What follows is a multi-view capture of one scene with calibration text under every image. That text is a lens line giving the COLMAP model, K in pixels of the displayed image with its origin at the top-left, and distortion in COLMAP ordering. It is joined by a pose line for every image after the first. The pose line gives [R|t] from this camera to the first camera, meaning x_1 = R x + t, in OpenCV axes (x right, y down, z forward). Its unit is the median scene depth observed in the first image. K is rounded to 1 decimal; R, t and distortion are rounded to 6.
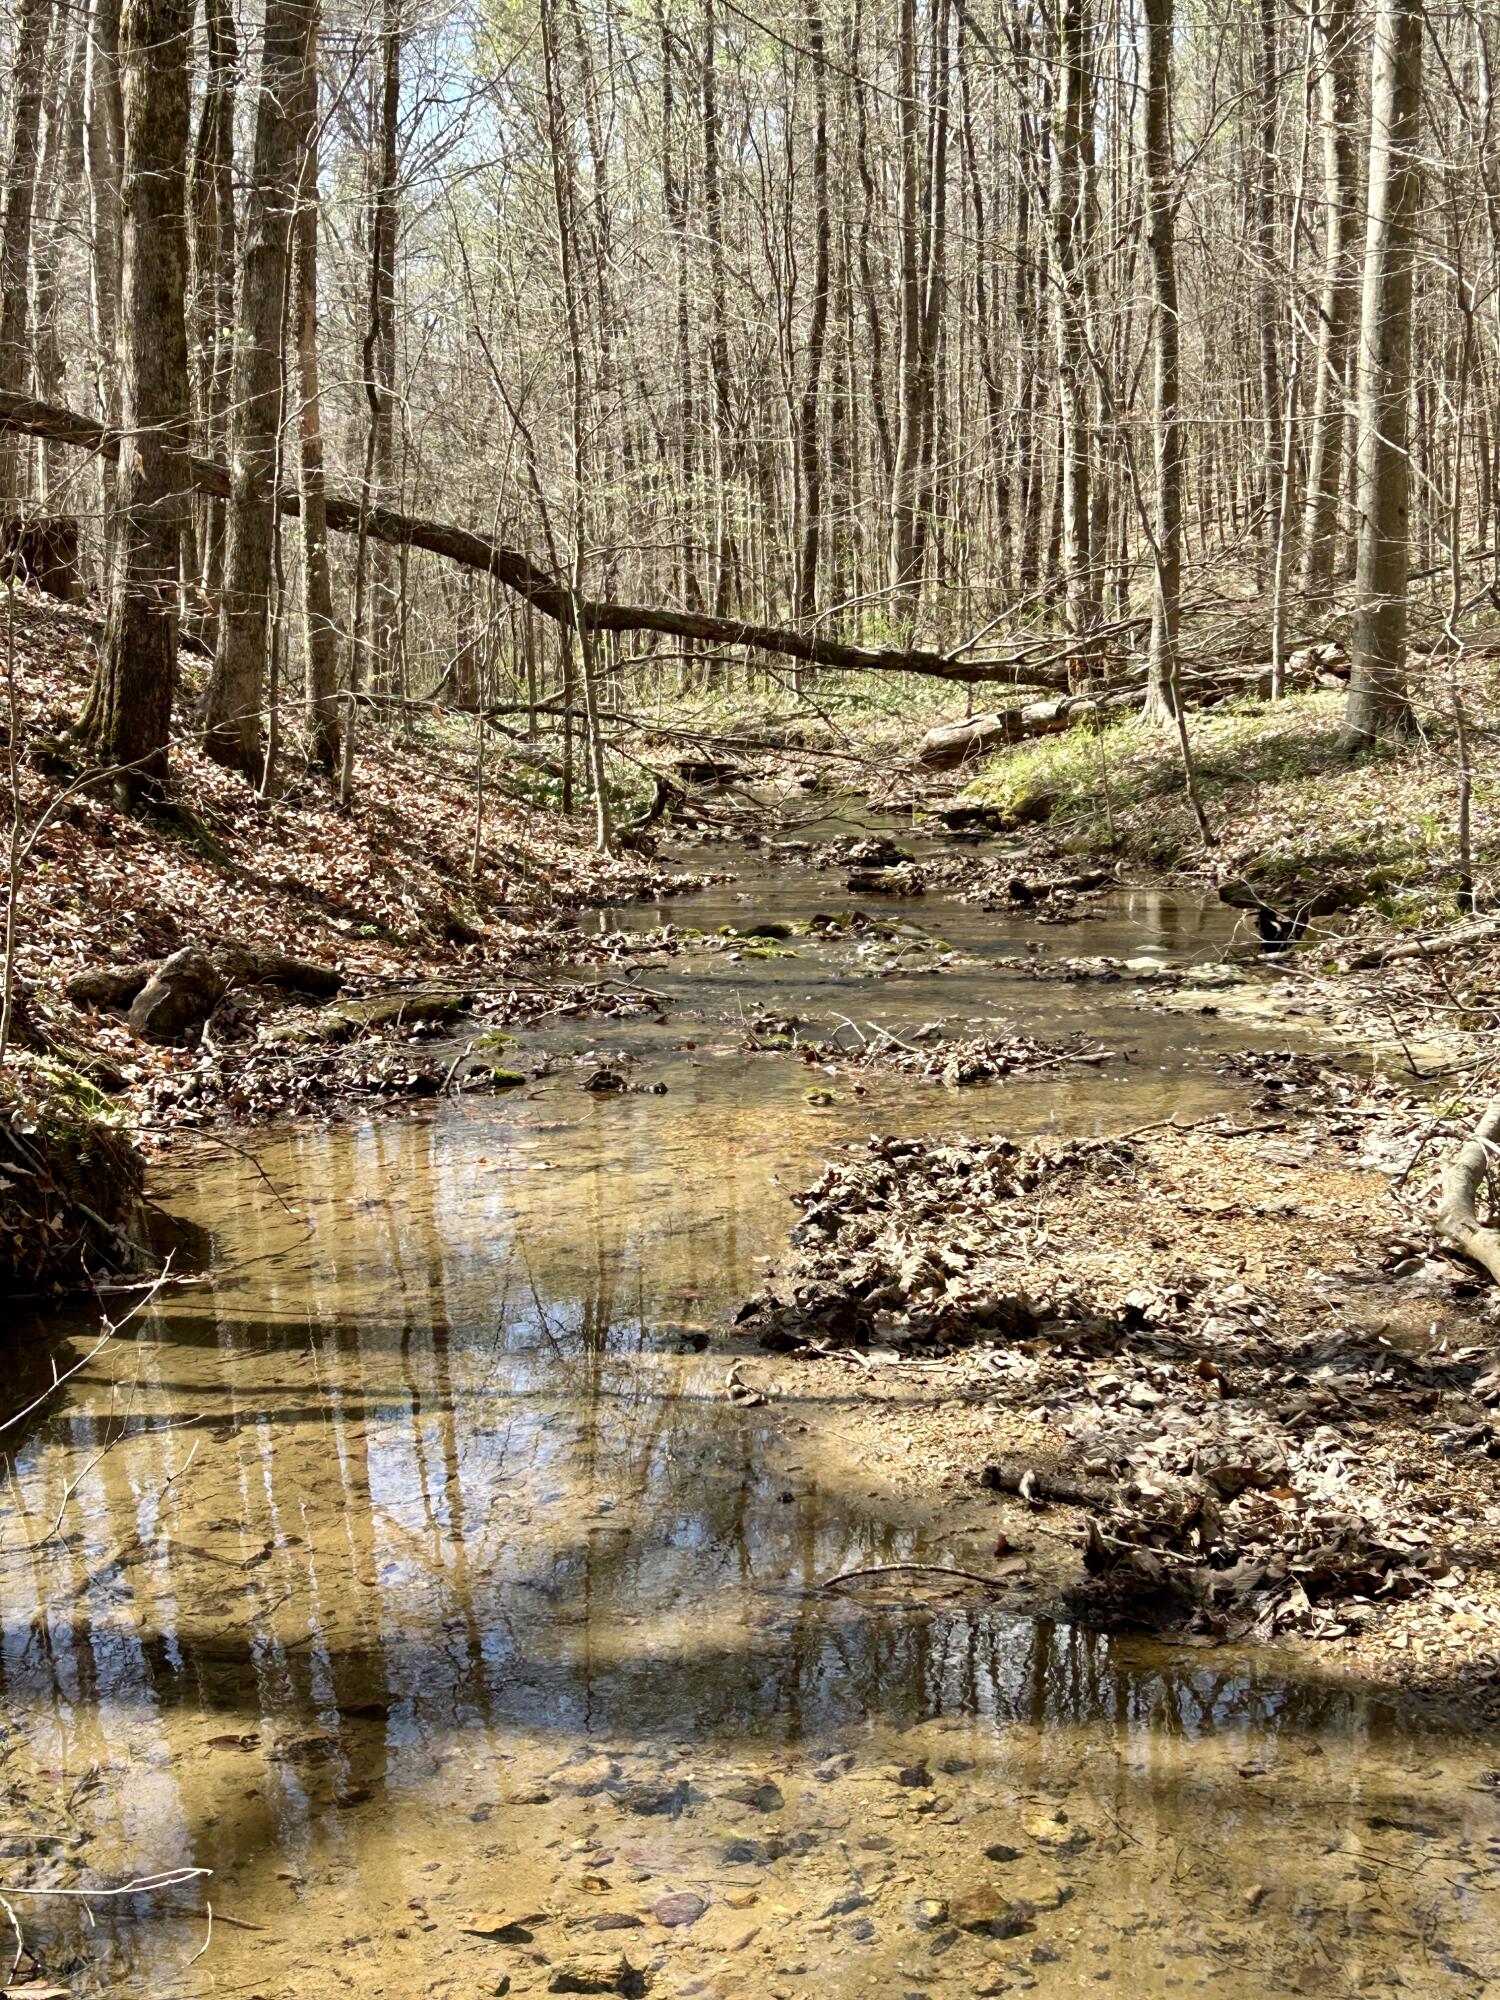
lens RADIAL K [[2893.9, 0, 753.6], [0, 2893.9, 997.1], [0, 0, 1]] dist [0.051903, 0.000000]
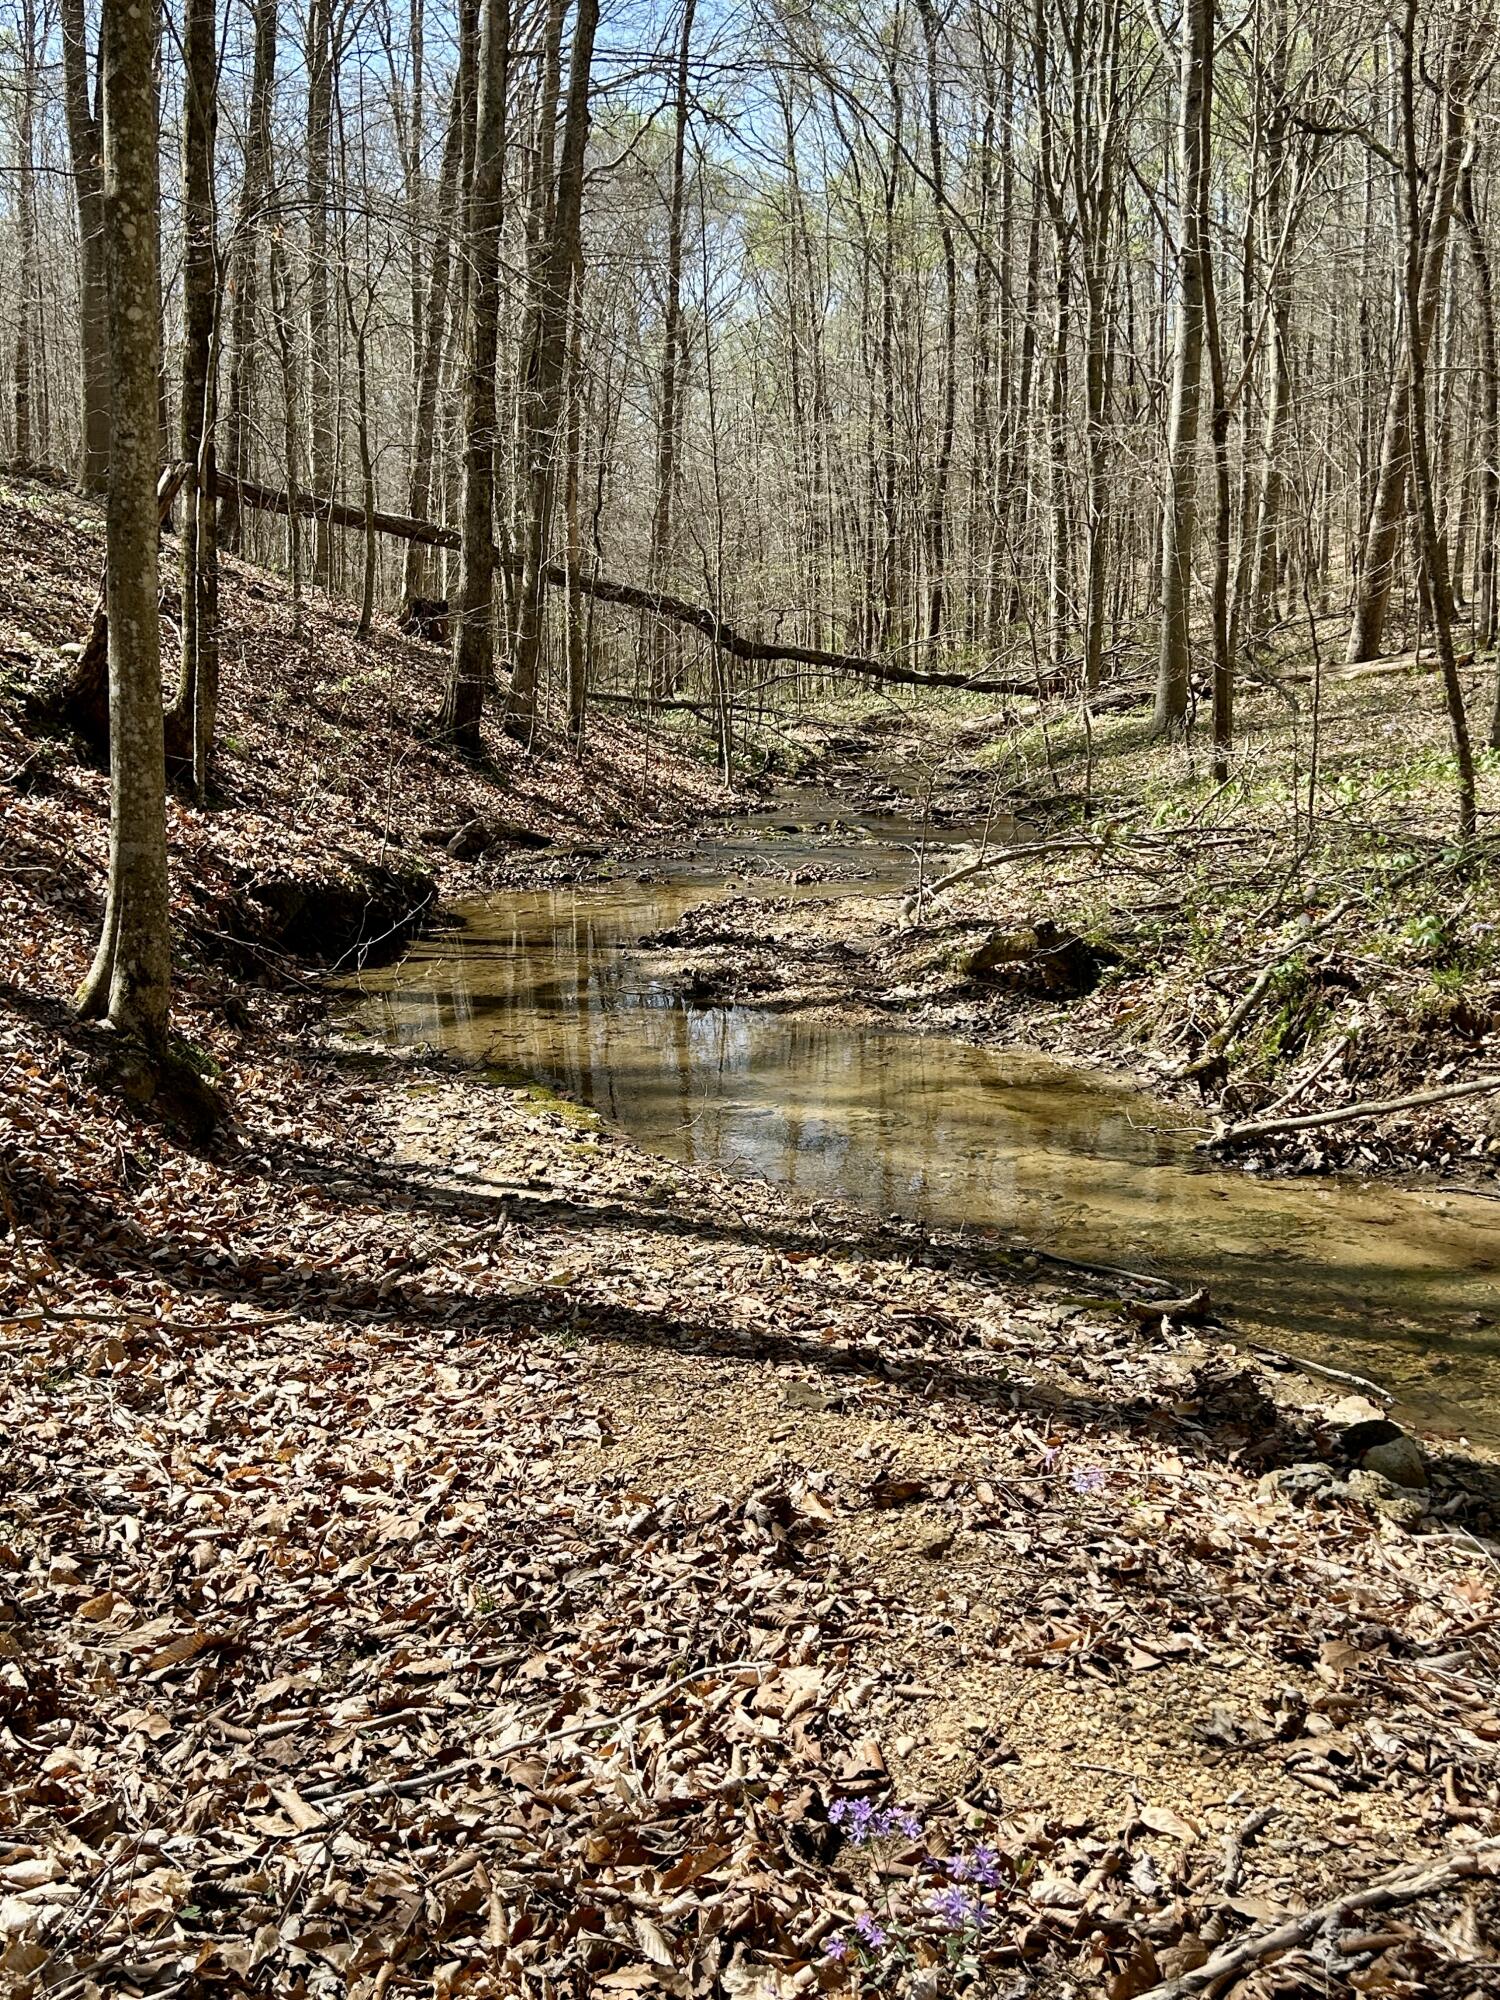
lens RADIAL K [[2157.2, 0, 746.8], [0, 2157.2, 1004.2], [0, 0, 1]] dist [0.090144, 0.000000]
pose [[0.994231, 0.030514, -0.102828, 0.149619], [-0.026178, 0.998721, 0.043253, 0.037410], [0.104016, -0.040312, 0.993758, -0.507396]]
